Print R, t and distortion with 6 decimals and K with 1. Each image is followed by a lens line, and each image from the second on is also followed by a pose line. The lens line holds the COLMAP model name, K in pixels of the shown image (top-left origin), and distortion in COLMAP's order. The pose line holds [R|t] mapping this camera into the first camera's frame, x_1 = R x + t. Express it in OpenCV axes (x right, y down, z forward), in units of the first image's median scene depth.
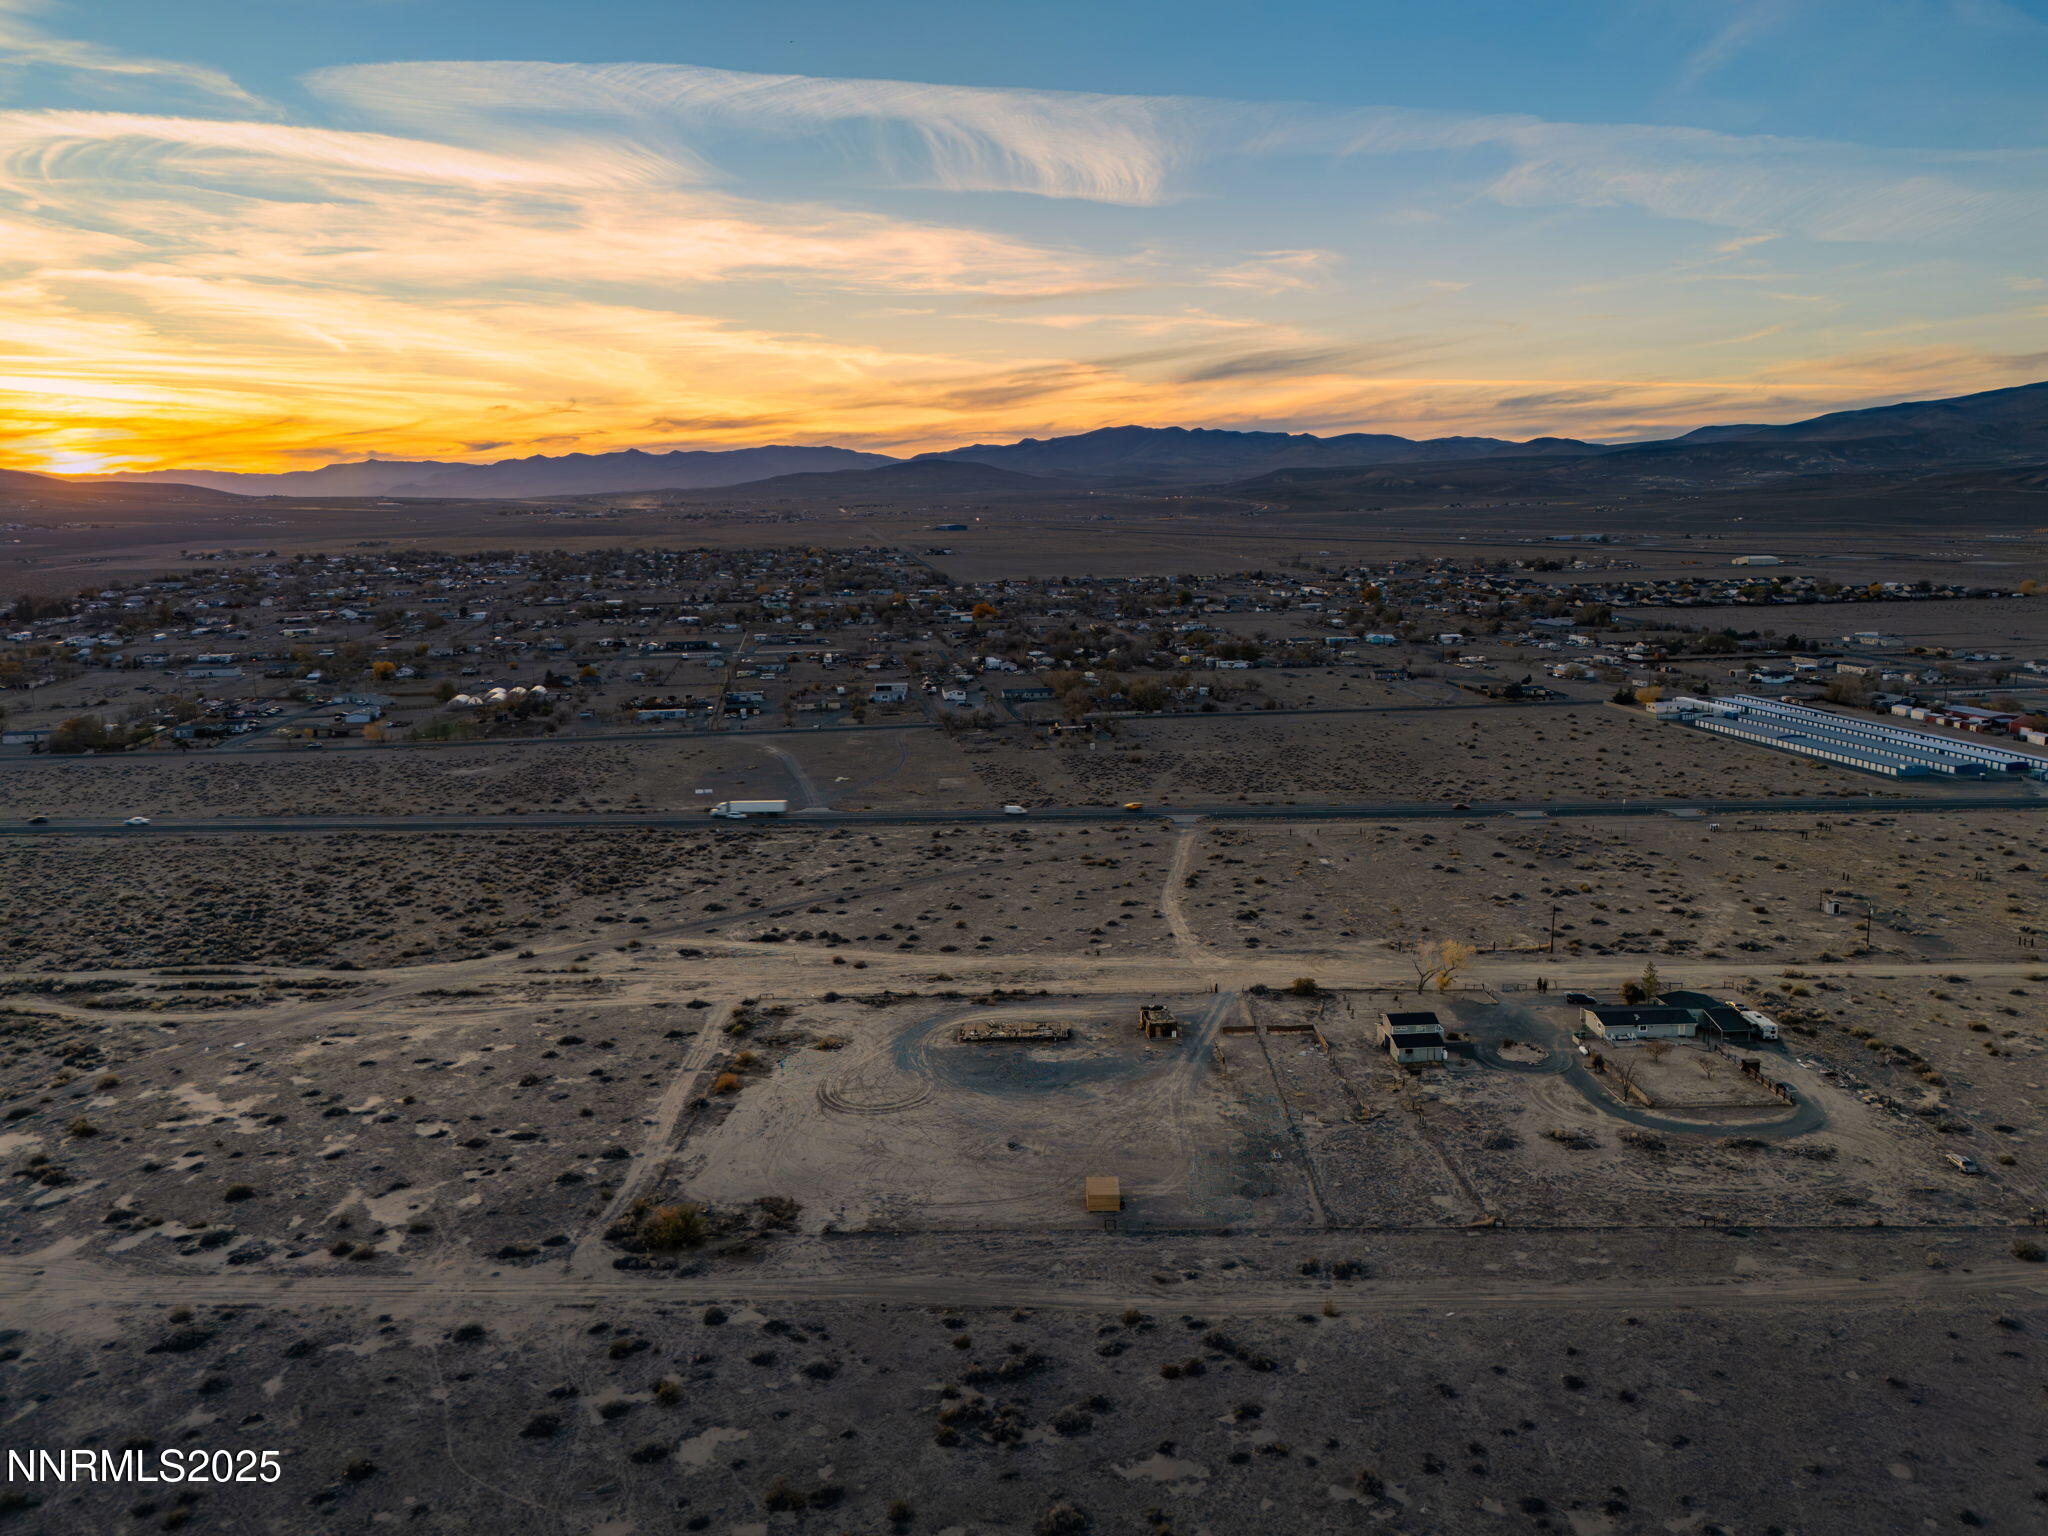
lens RADIAL K [[1510.6, 0, 1032.4], [0, 1510.6, 790.3], [0, 0, 1]] dist [0.072118, -0.059488]
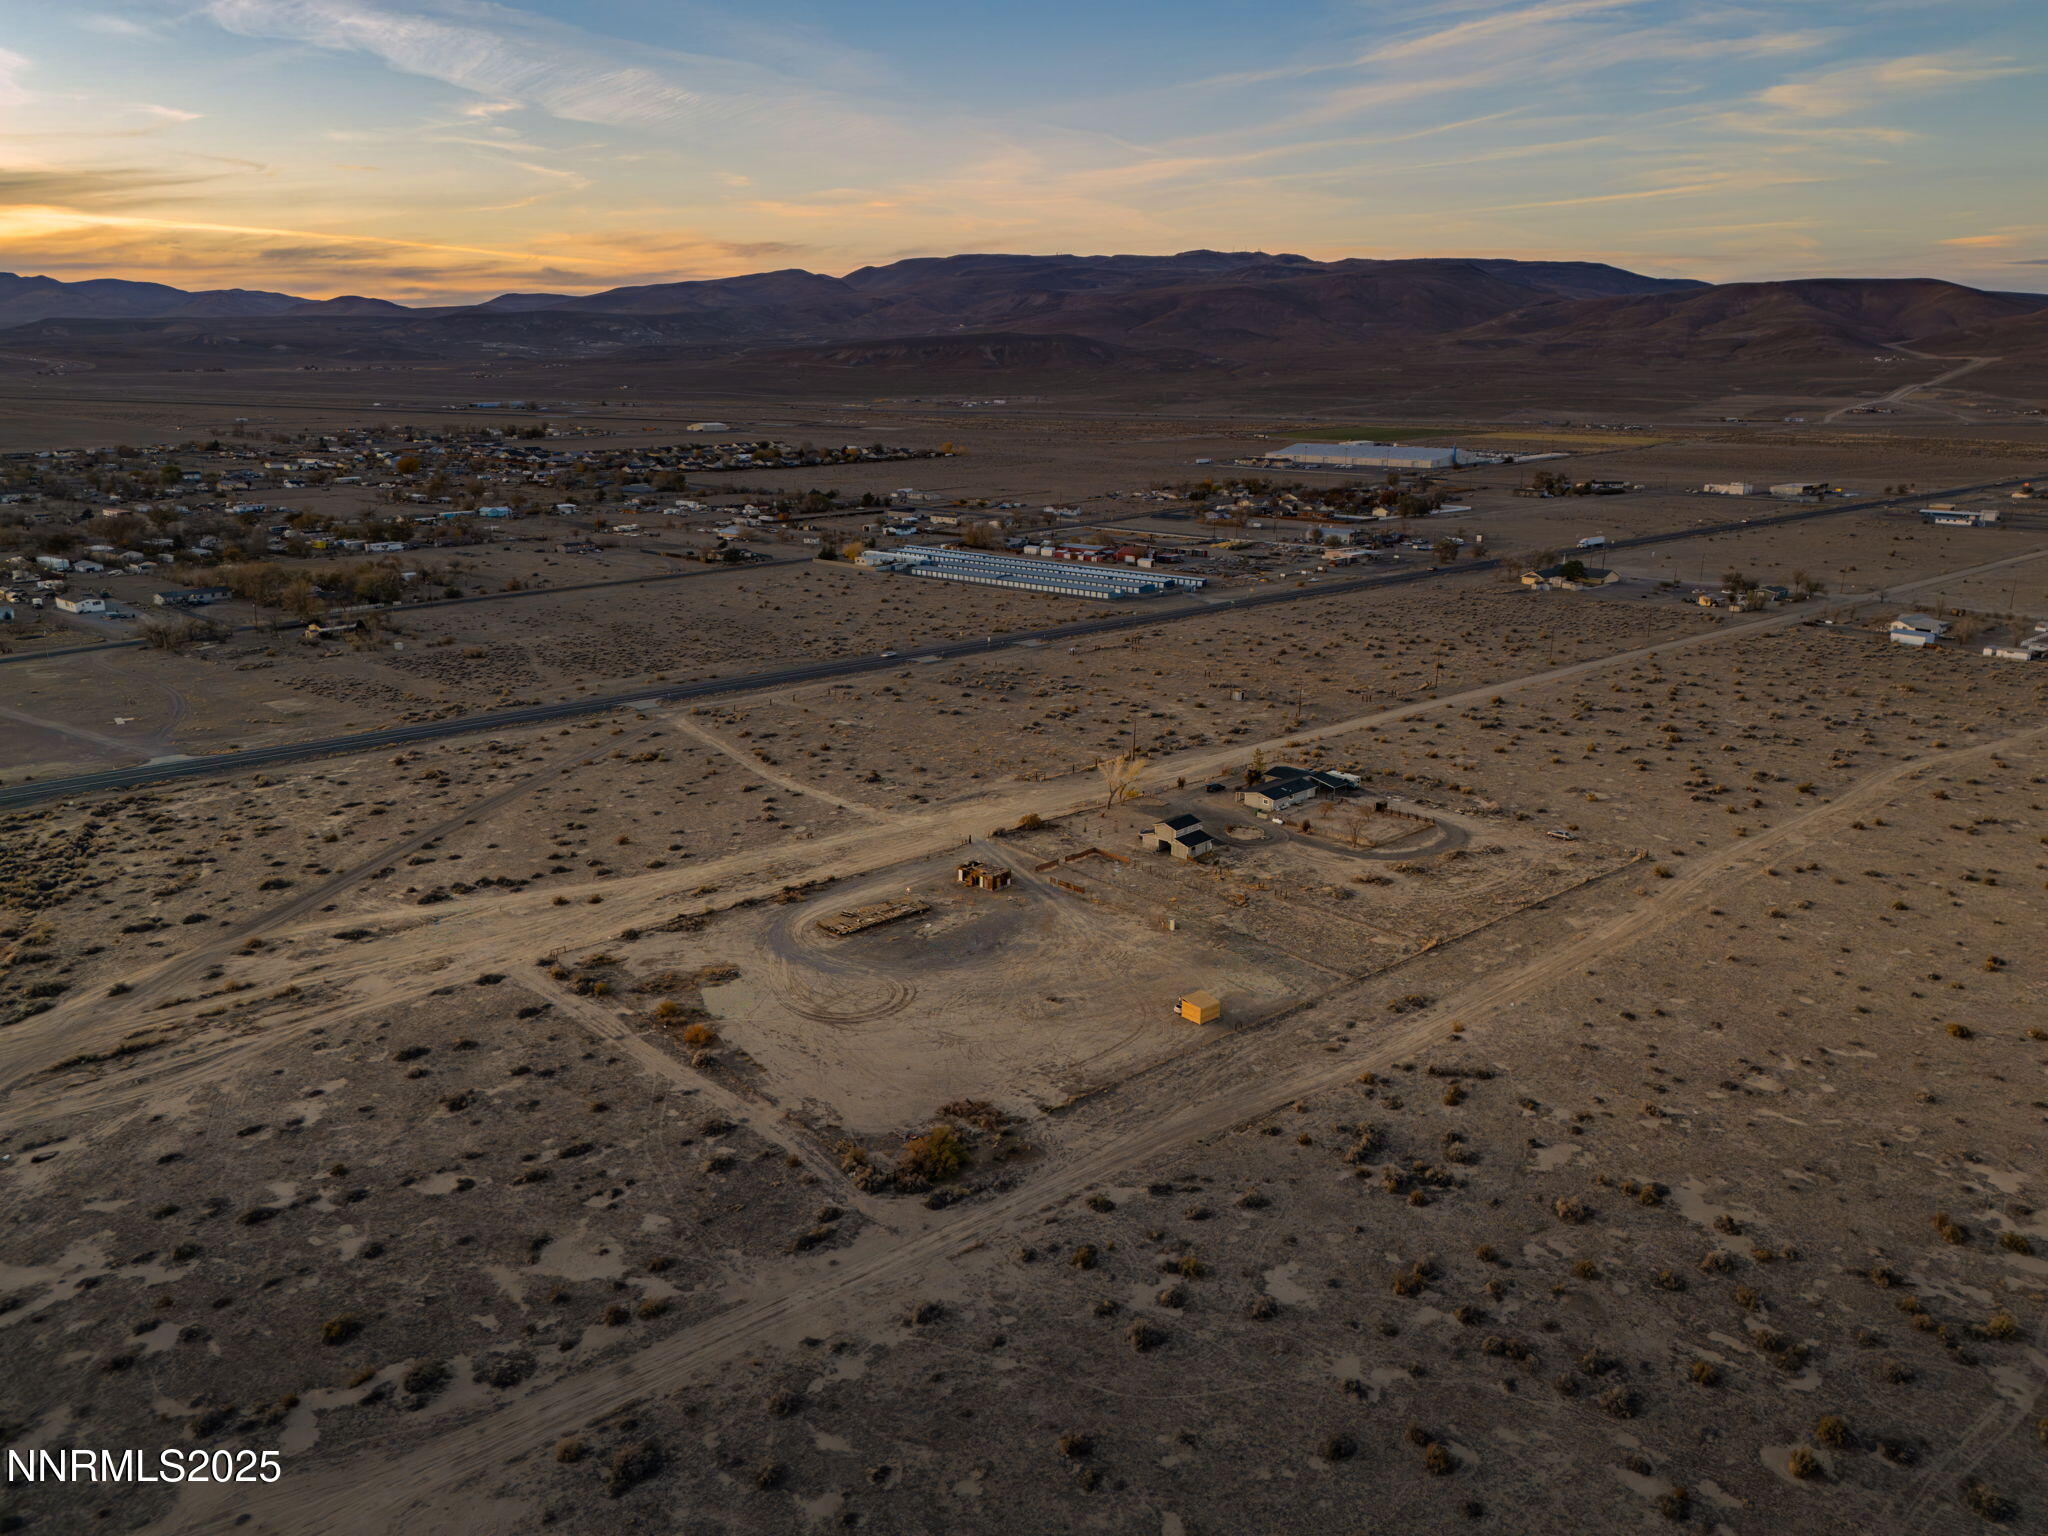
lens RADIAL K [[1510.6, 0, 1032.2], [0, 1510.6, 776.2], [0, 0, 1]] dist [0.072118, -0.059488]
pose [[0.741398, -0.164473, 0.650598, -0.762917], [0.115905, 0.986314, 0.117261, -0.044628], [-0.660980, -0.011529, 0.750315, 0.269052]]
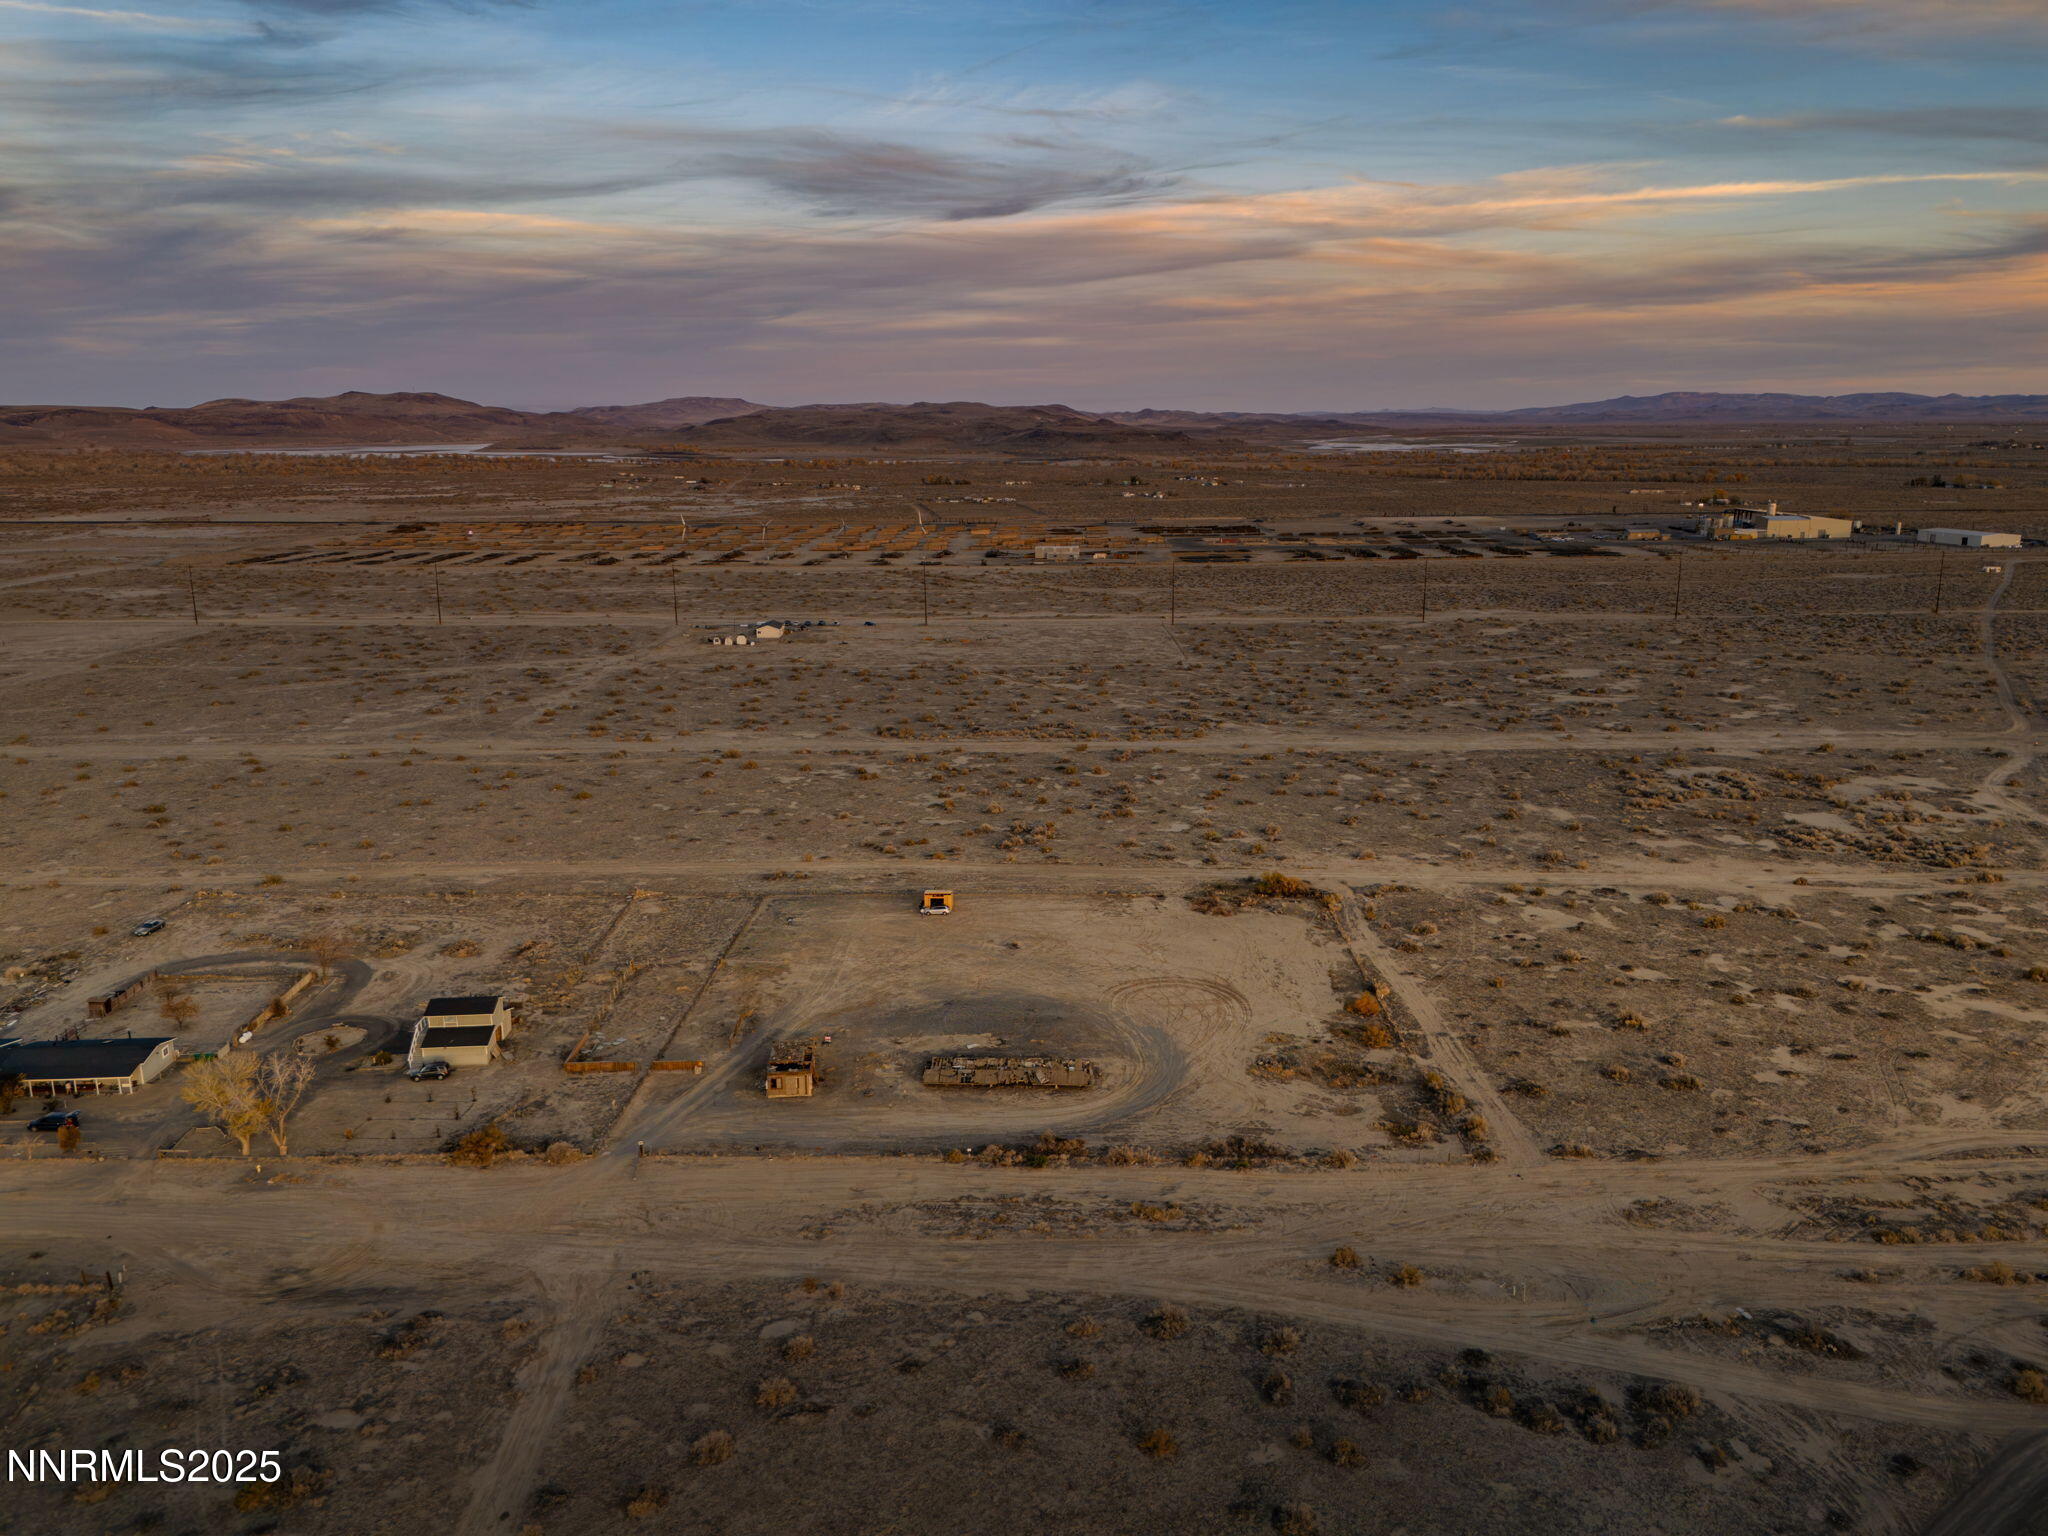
lens RADIAL K [[1510.6, 0, 1034.3], [0, 1510.6, 741.4], [0, 0, 1]] dist [0.072118, -0.059488]
pose [[-0.999817, 0.017634, 0.007366, -0.041459], [0.019110, 0.918872, 0.394093, -0.327595], [0.000181, 0.394162, -0.919041, 2.129306]]
